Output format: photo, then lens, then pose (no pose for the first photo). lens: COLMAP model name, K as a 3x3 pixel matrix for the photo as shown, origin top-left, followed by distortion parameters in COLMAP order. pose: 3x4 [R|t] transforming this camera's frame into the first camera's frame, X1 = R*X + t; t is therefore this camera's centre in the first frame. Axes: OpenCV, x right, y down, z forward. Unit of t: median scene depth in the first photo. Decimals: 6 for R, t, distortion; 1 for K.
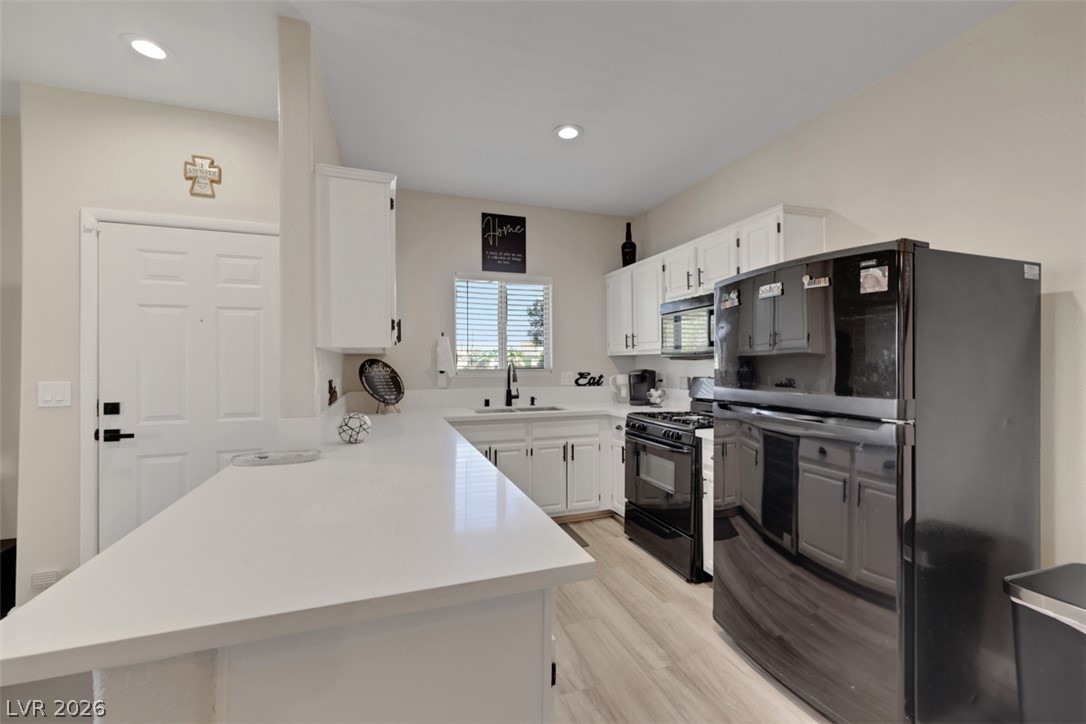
lens RADIAL K [[446.5, 0, 544.7], [0, 446.5, 359.1], [0, 0, 1]] dist [-0.001018, 0.000026]
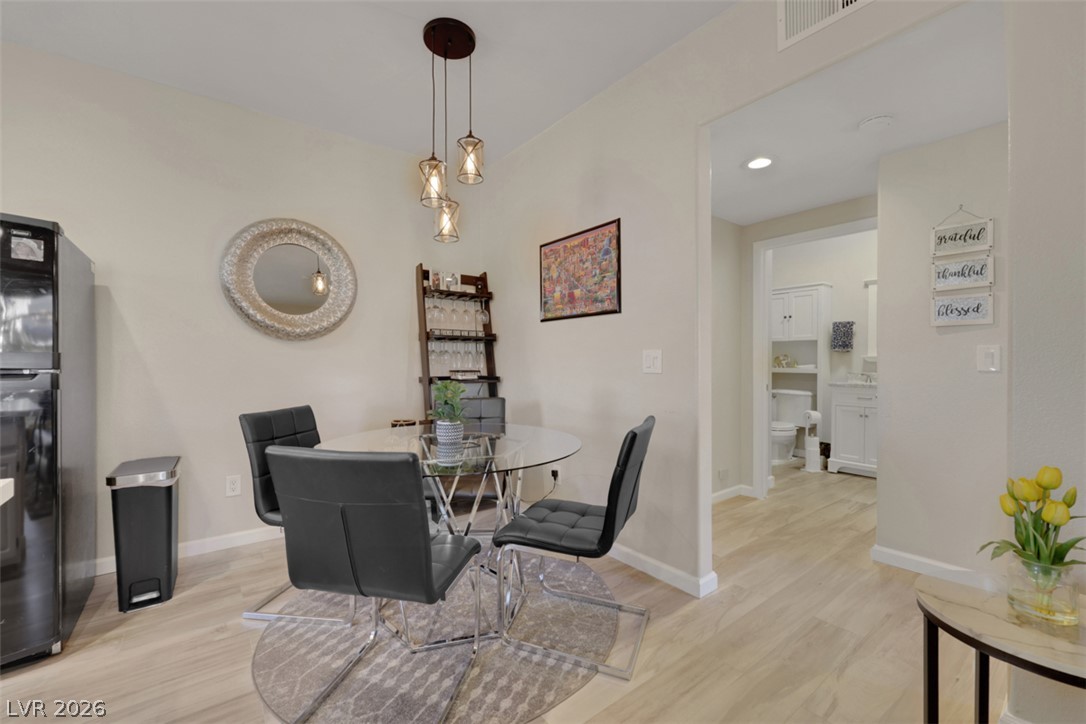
lens RADIAL K [[450.3, 0, 540.8], [0, 450.3, 362.7], [0, 0, 1]] dist [-0.000799, 0.000066]
pose [[-0.303379, 0.001055, 0.952869, -0.461791], [-0.002892, 0.999994, -0.002028, 0.068192], [-0.952866, -0.003371, -0.303374, 0.056681]]
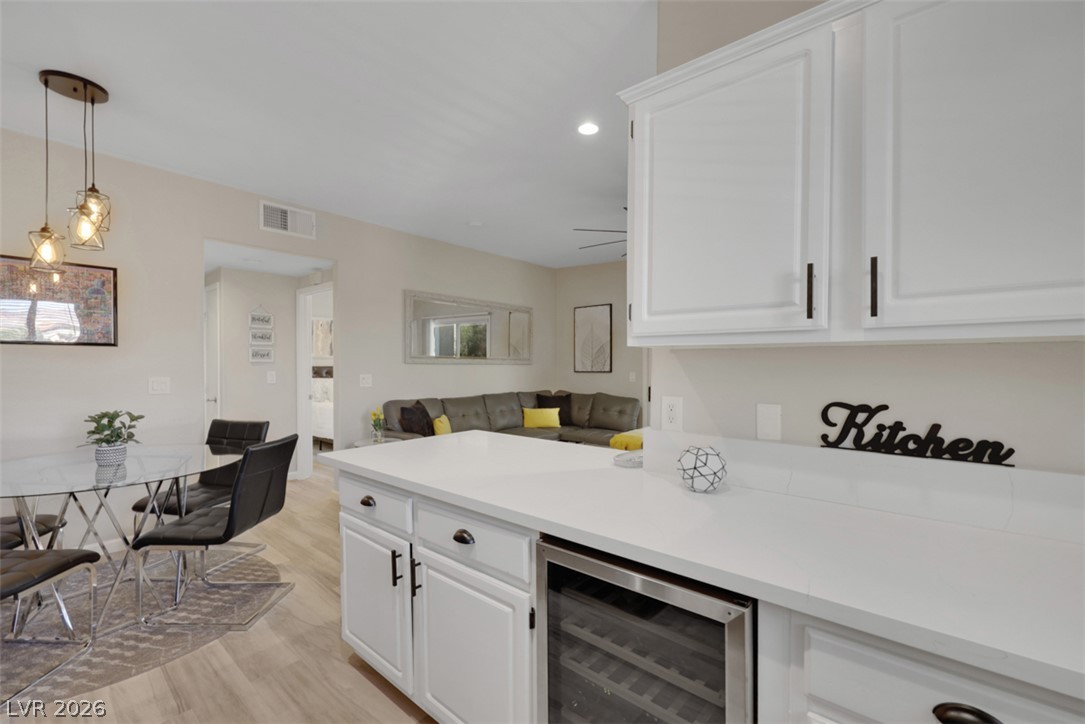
lens RADIAL K [[461.8, 0, 545.2], [0, 461.8, 370.2], [0, 0, 1]] dist [0.000279, 0.000206]
pose [[-0.867707, 0.006498, -0.497033, 0.100786], [0.001260, 0.999940, 0.010874, 0.001148], [0.497074, 0.008809, -0.867663, 1.328285]]
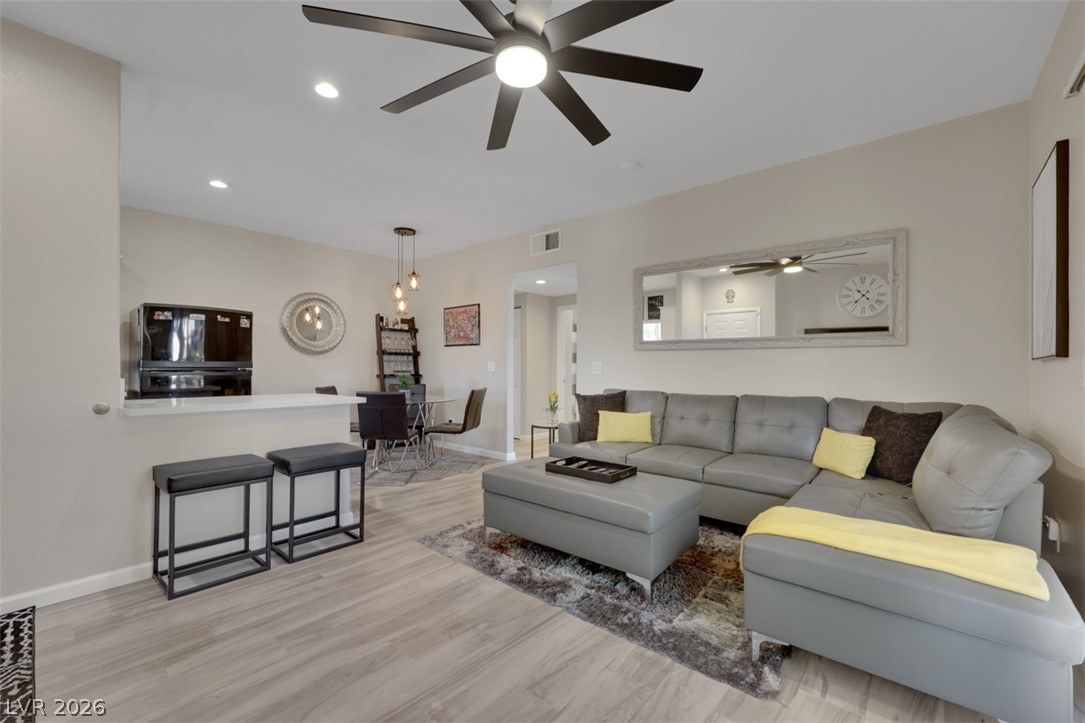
lens RADIAL K [[447.2, 0, 546.0], [0, 447.2, 368.0], [0, 0, 1]] dist [-0.001710, 0.000141]
pose [[-0.496115, -0.002717, 0.868253, -1.780612], [-0.009838, 0.999949, -0.002493, 0.071838], [-0.868201, -0.009778, -0.496116, 0.439191]]
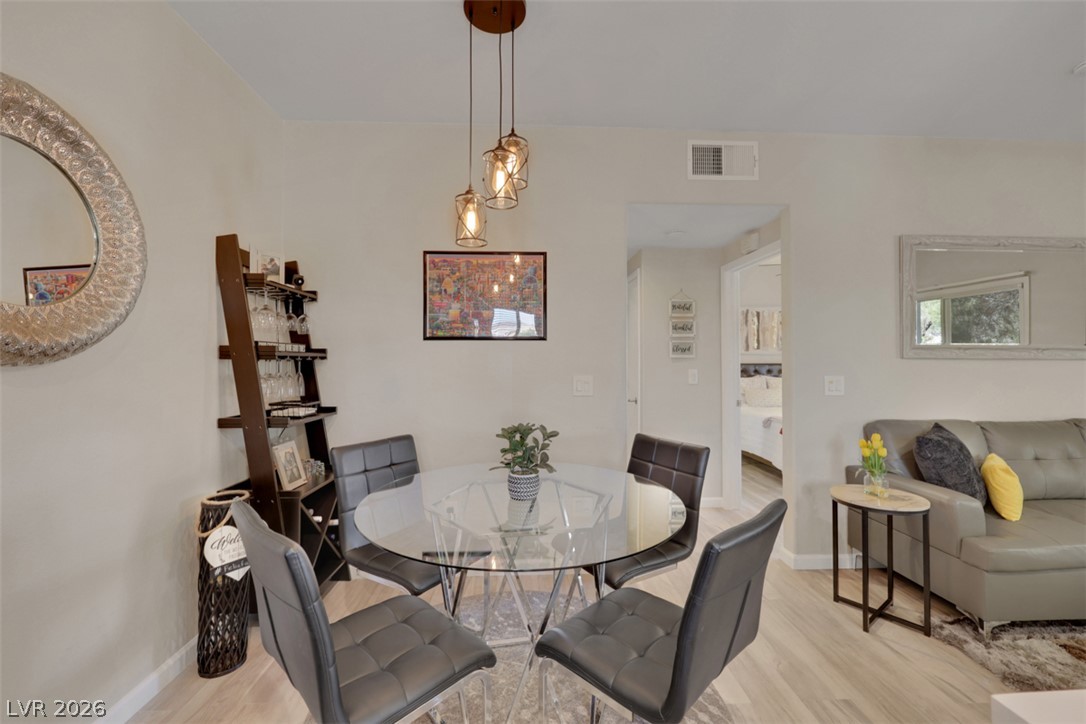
lens RADIAL K [[443.9, 0, 541.5], [0, 443.9, 356.3], [0, 0, 1]] dist [-0.000740, -0.000115]
pose [[-0.955692, 0.006241, 0.294303, 0.188720], [0.001624, 0.999872, -0.015931, 0.004900], [-0.294365, -0.014747, -0.955579, 0.638934]]
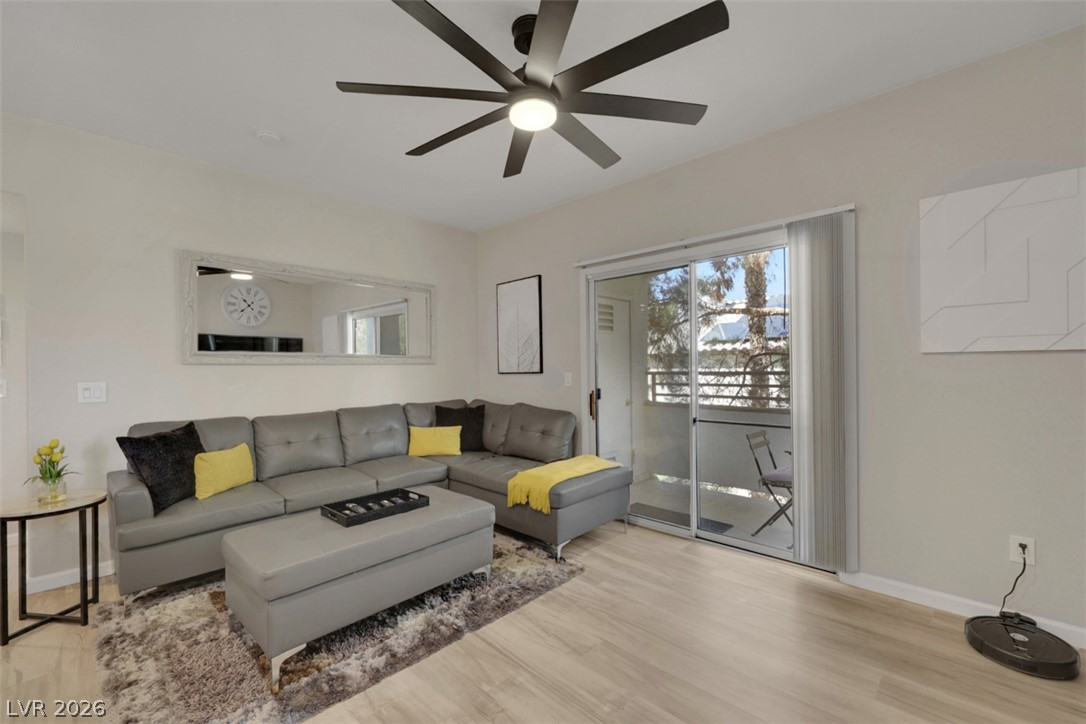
lens RADIAL K [[462.6, 0, 542.0], [0, 462.6, 366.9], [0, 0, 1]] dist [-0.000561, 0.000083]
pose [[-0.895233, 0.013884, -0.445382, -0.717725], [0.014397, 0.999894, 0.002231, 0.012704], [0.445365, -0.004415, -0.895338, 0.875219]]
